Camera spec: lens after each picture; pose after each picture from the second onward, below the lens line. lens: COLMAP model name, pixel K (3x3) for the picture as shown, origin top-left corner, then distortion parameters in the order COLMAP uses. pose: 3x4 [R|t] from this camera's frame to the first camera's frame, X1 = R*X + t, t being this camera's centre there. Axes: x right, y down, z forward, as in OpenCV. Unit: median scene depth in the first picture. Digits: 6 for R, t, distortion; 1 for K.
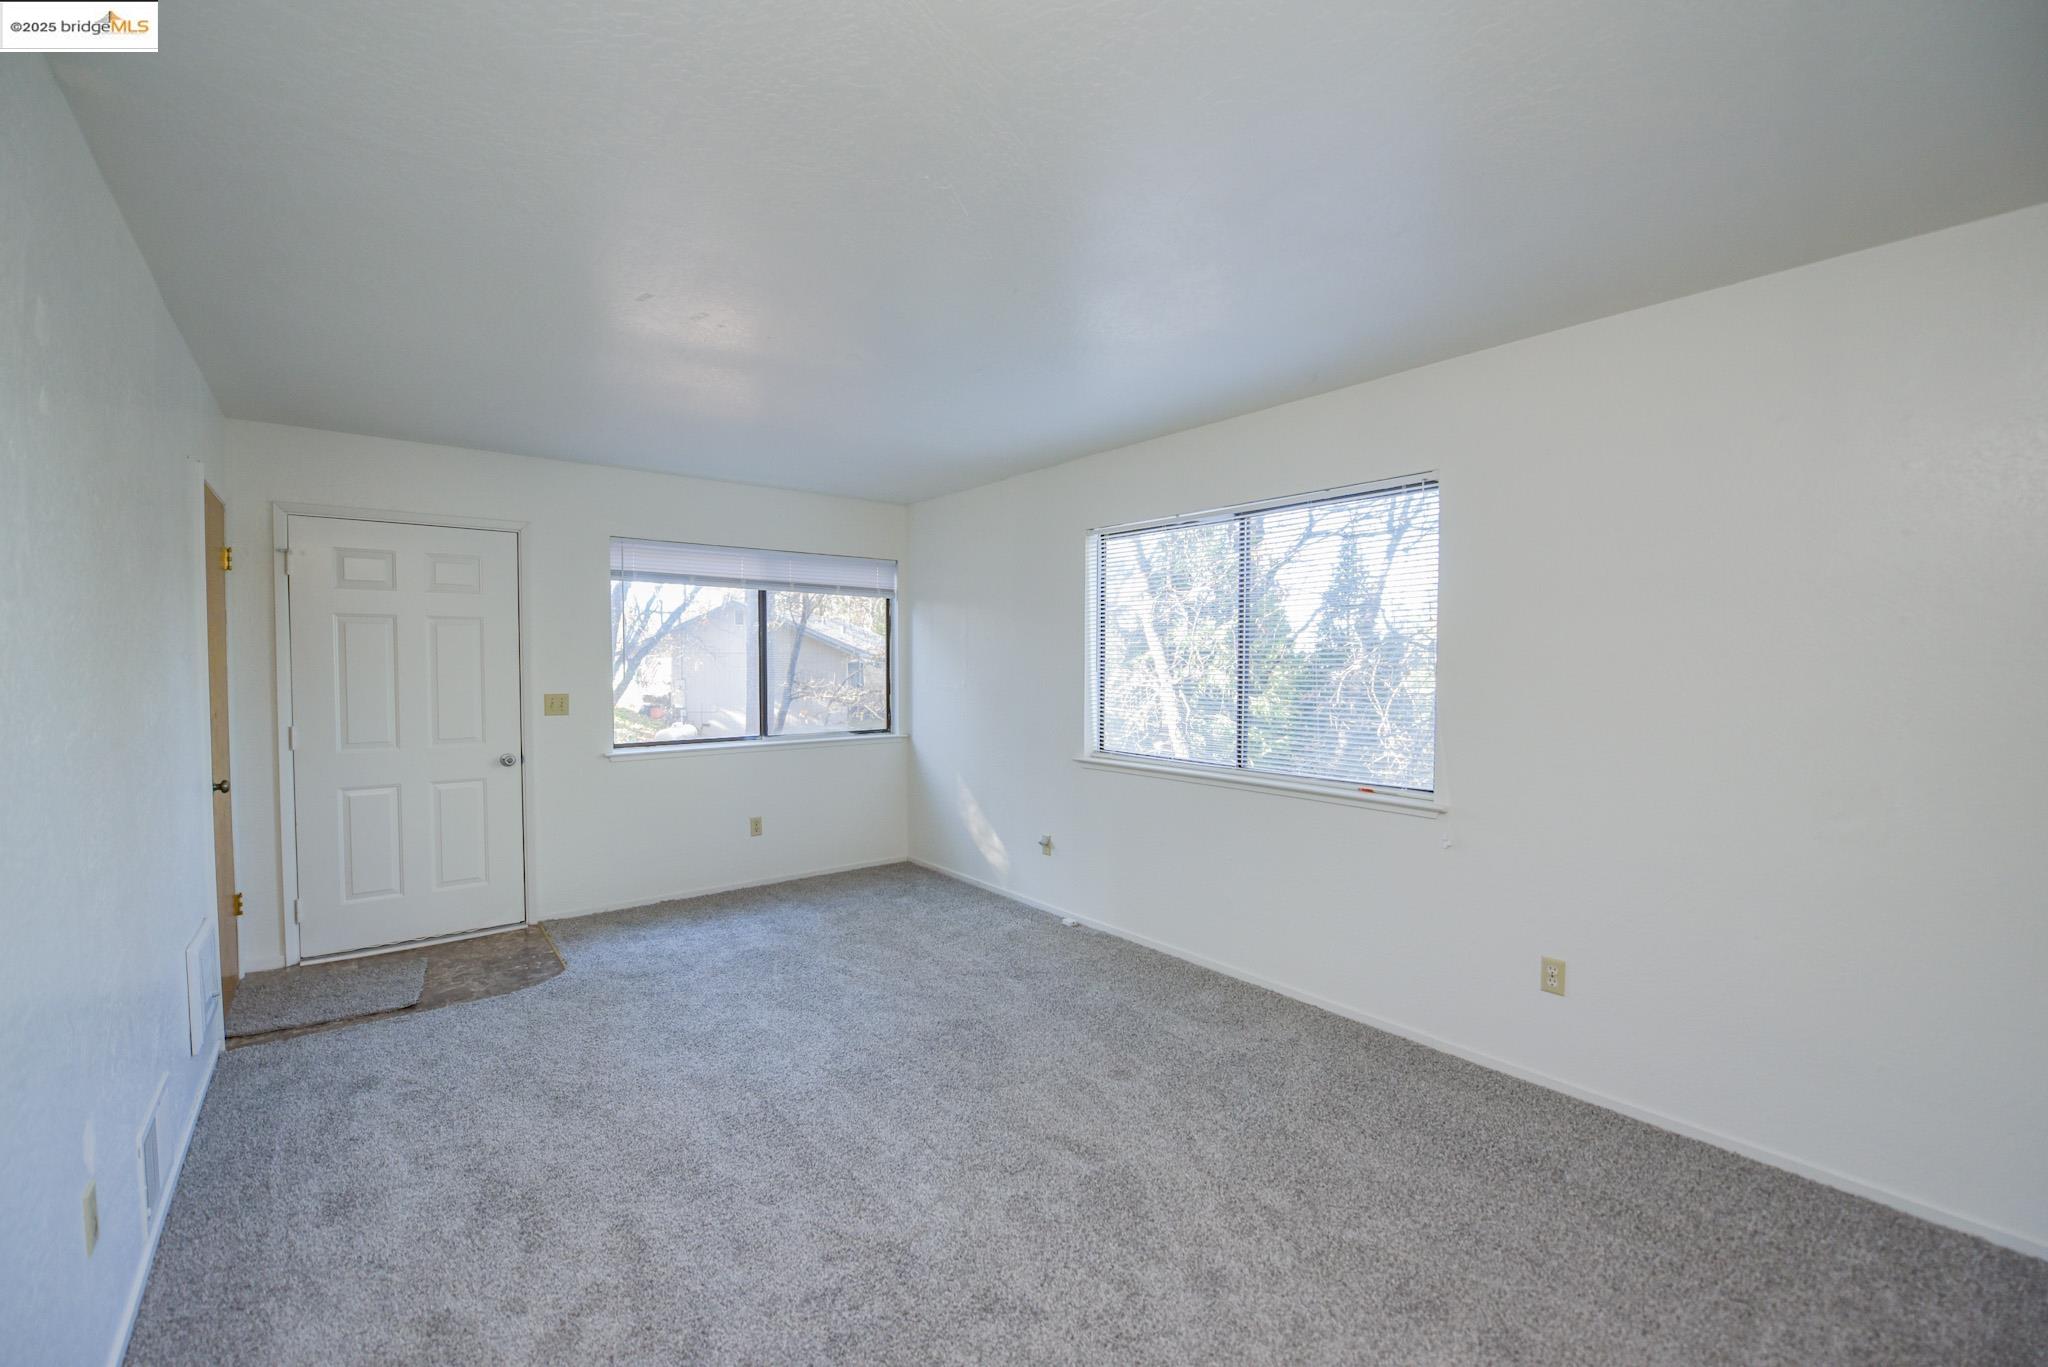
lens RADIAL K [[857.3, 0, 1006.3], [0, 857.3, 690.3], [0, 0, 1]] dist [-0.015565, -0.001144]
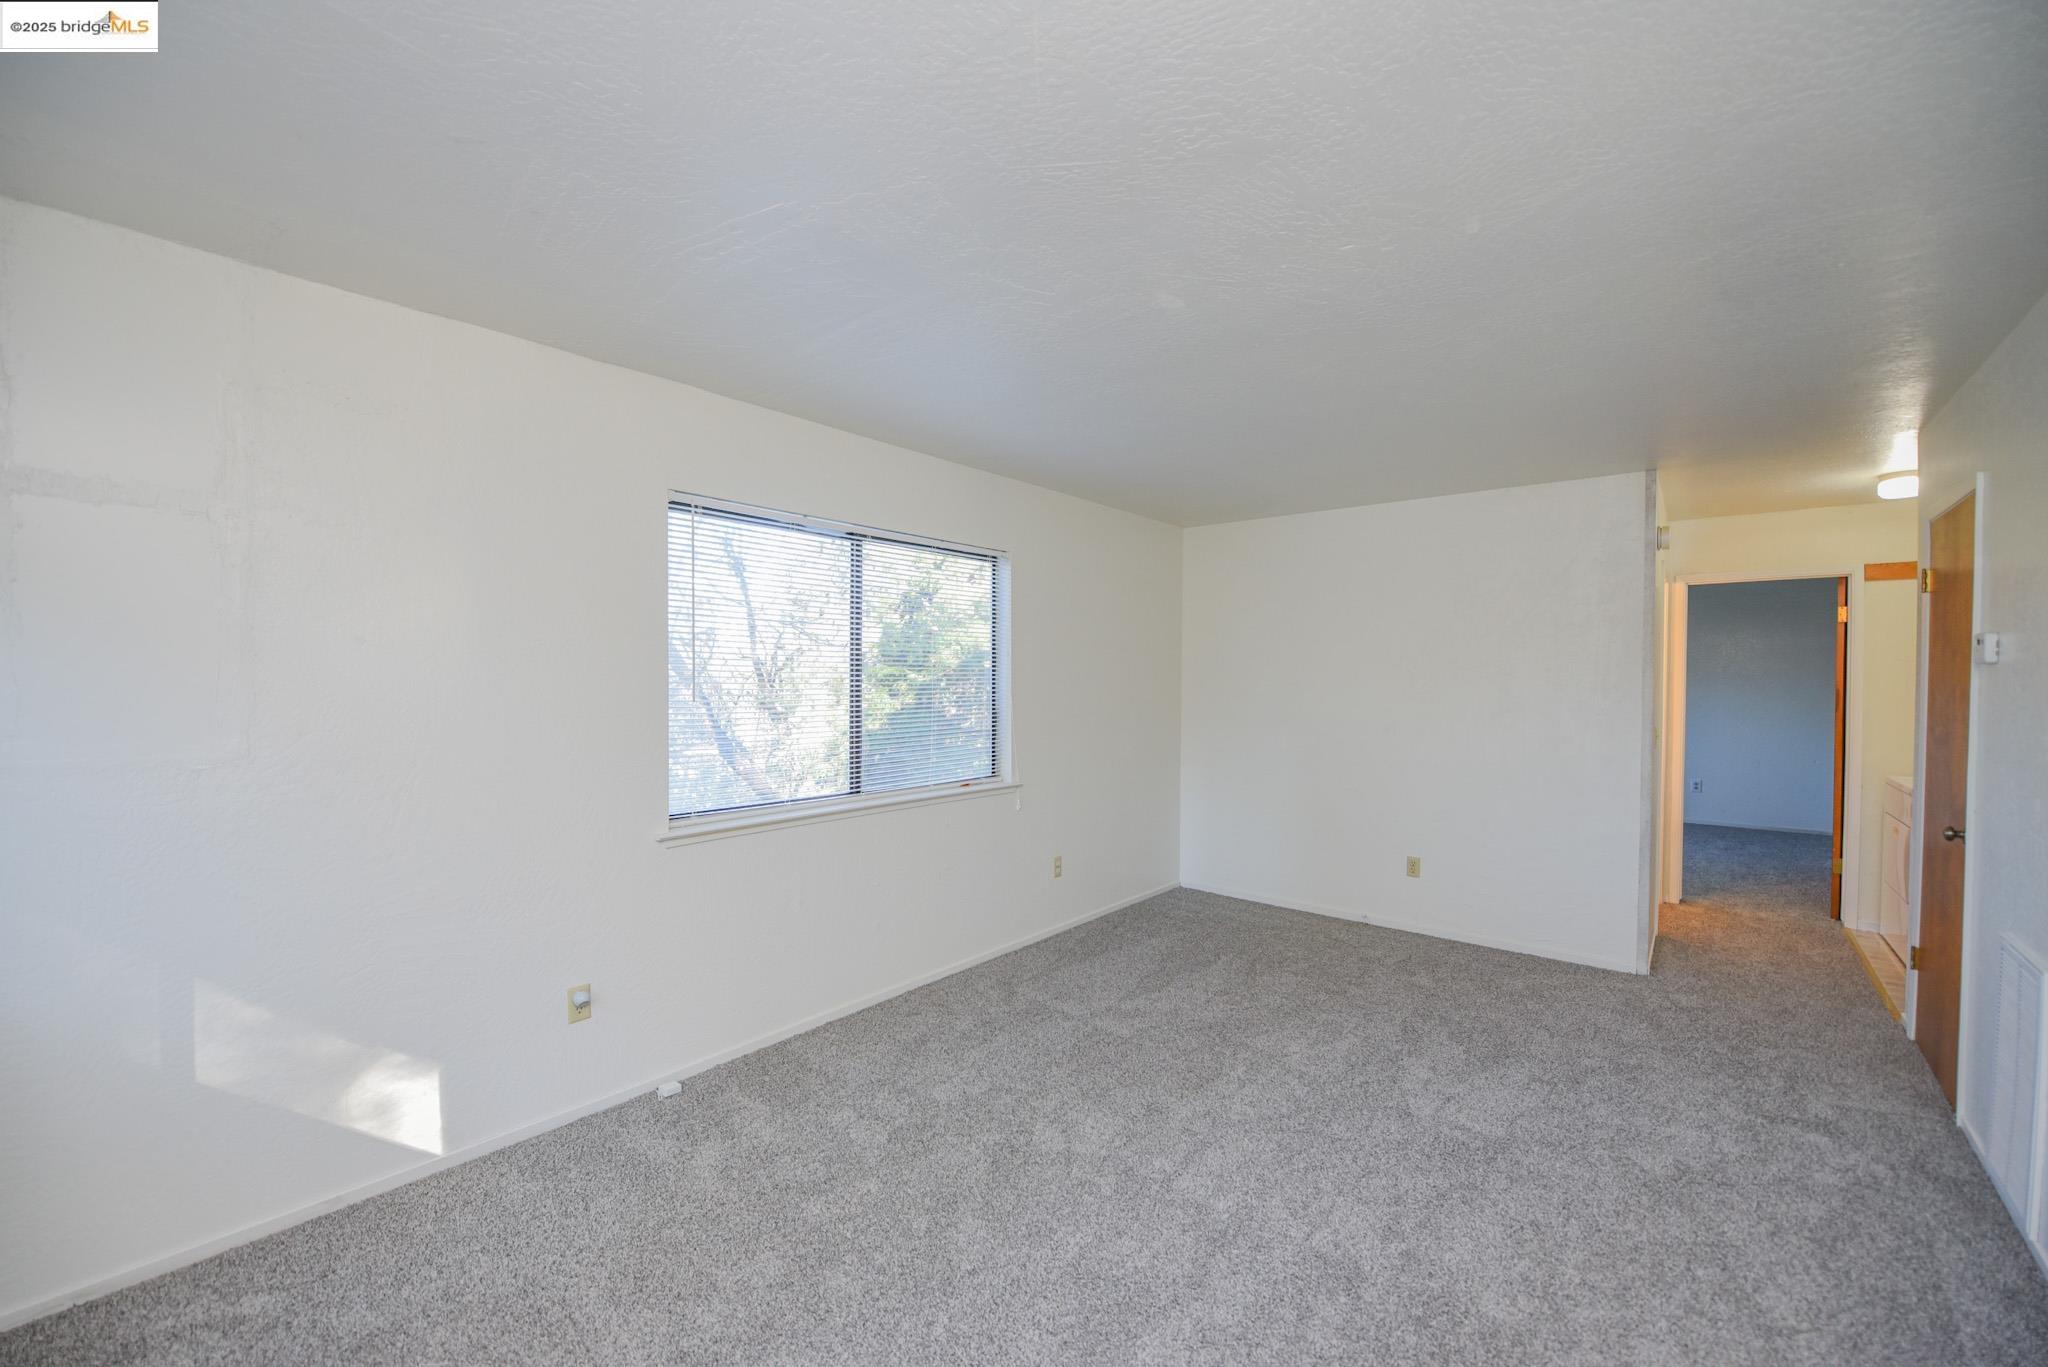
lens RADIAL K [[809.5, 0, 1014.1], [0, 809.5, 684.2], [0, 0, 1]] dist [-0.016576, -0.002303]
pose [[-0.200114, -0.004403, 0.979763, -0.548482], [0.035990, 0.999282, 0.011841, -0.031427], [-0.979111, 0.037631, -0.199811, 0.819858]]
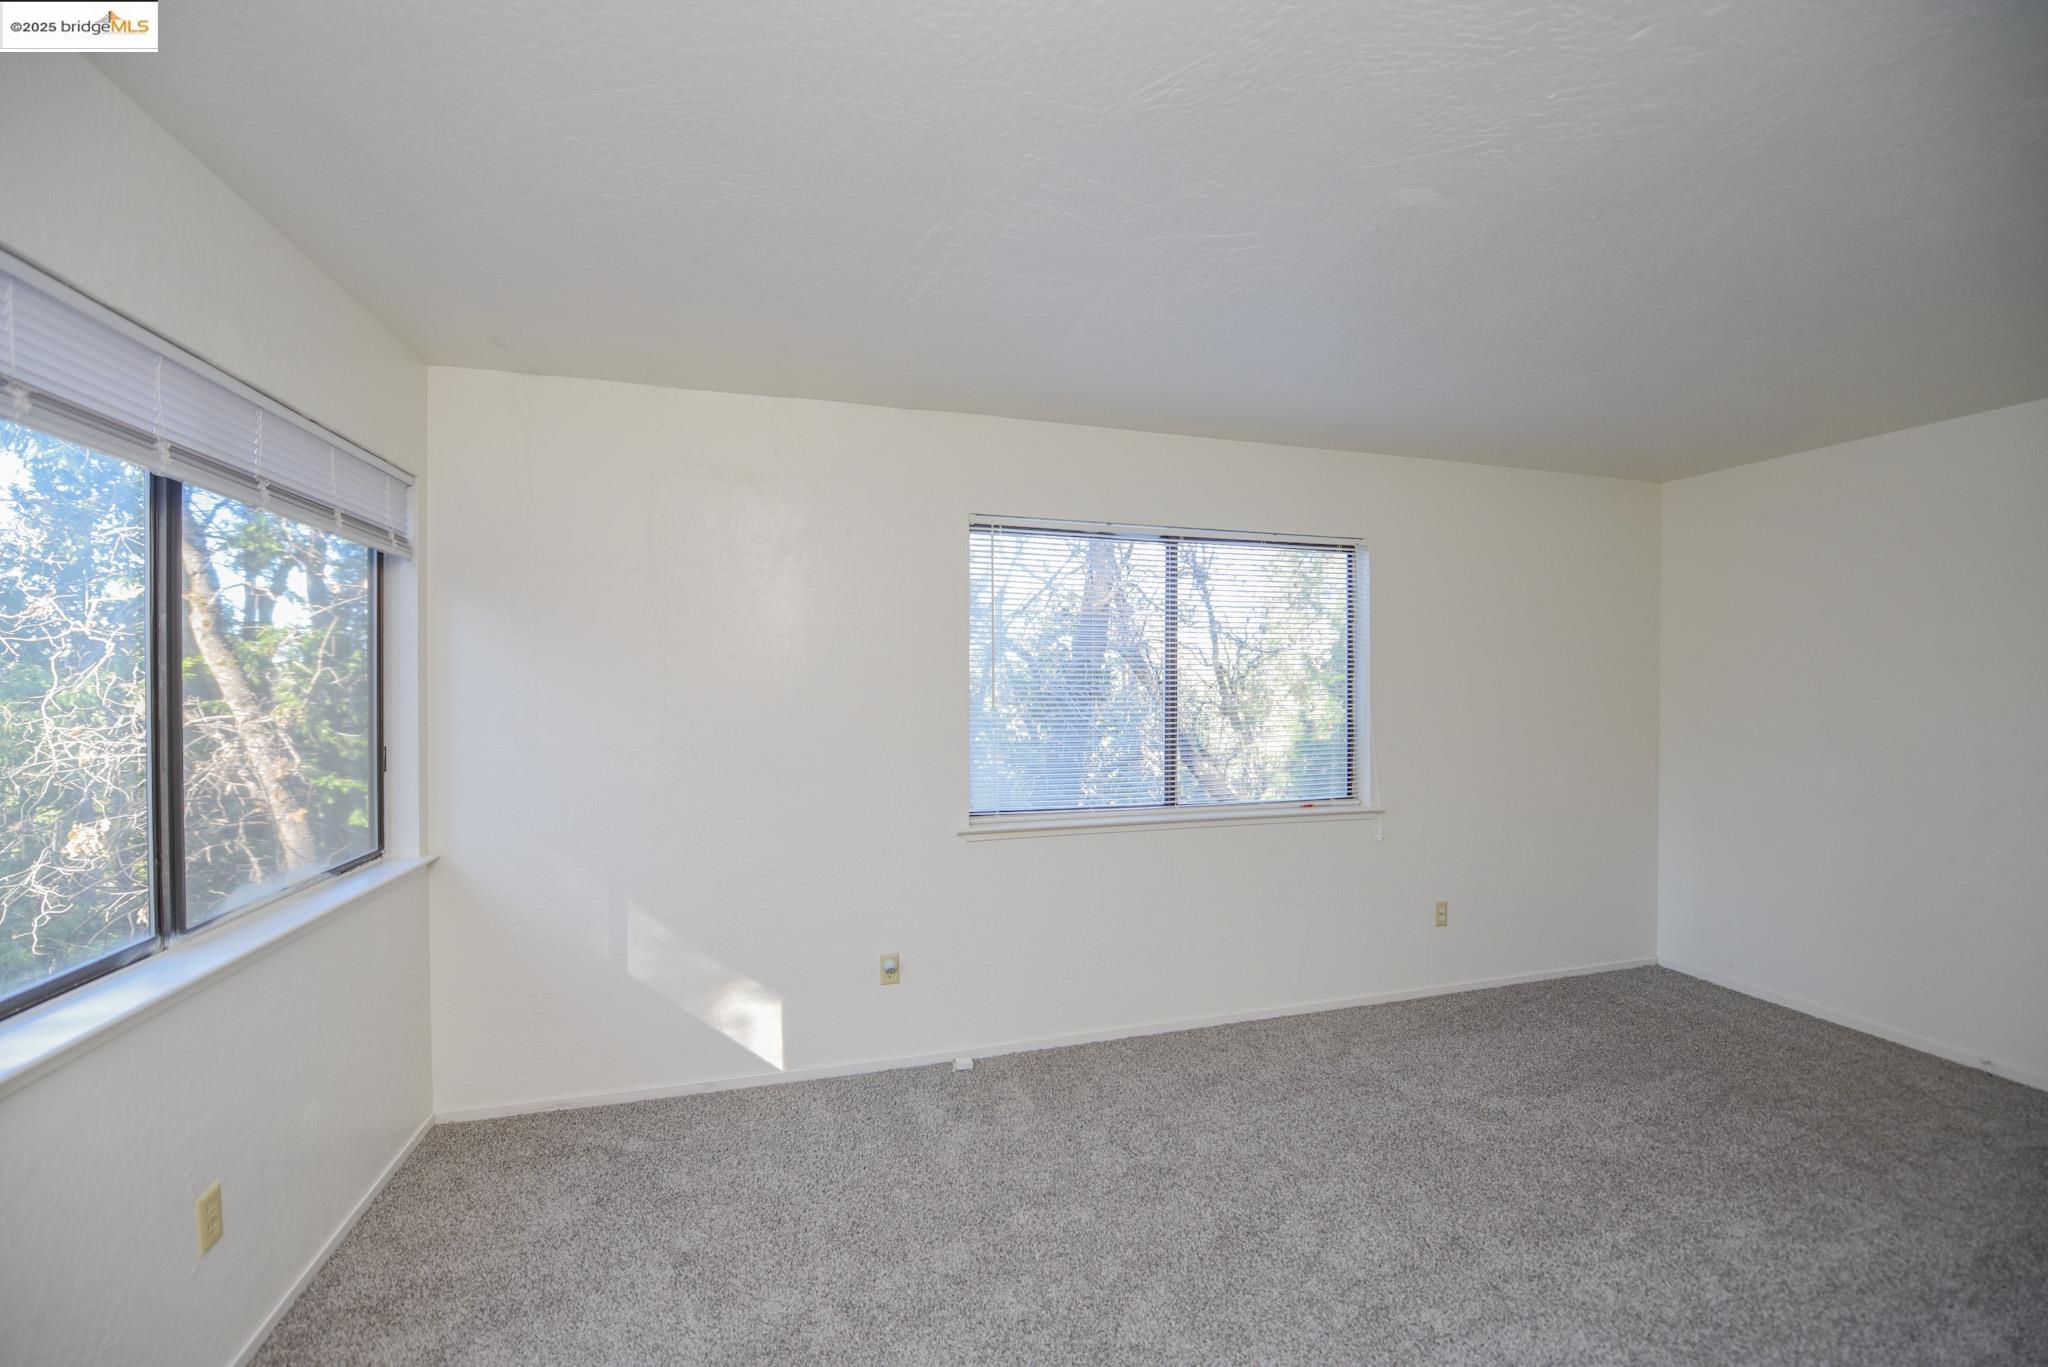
lens RADIAL K [[809.5, 0, 1016.5], [0, 809.5, 684.9], [0, 0, 1]] dist [-0.016576, -0.002303]
pose [[0.367605, 0.003315, 0.929976, -0.506165], [0.033756, 0.999287, -0.016905, -0.026644], [-0.929369, 0.037606, 0.367231, 0.675360]]
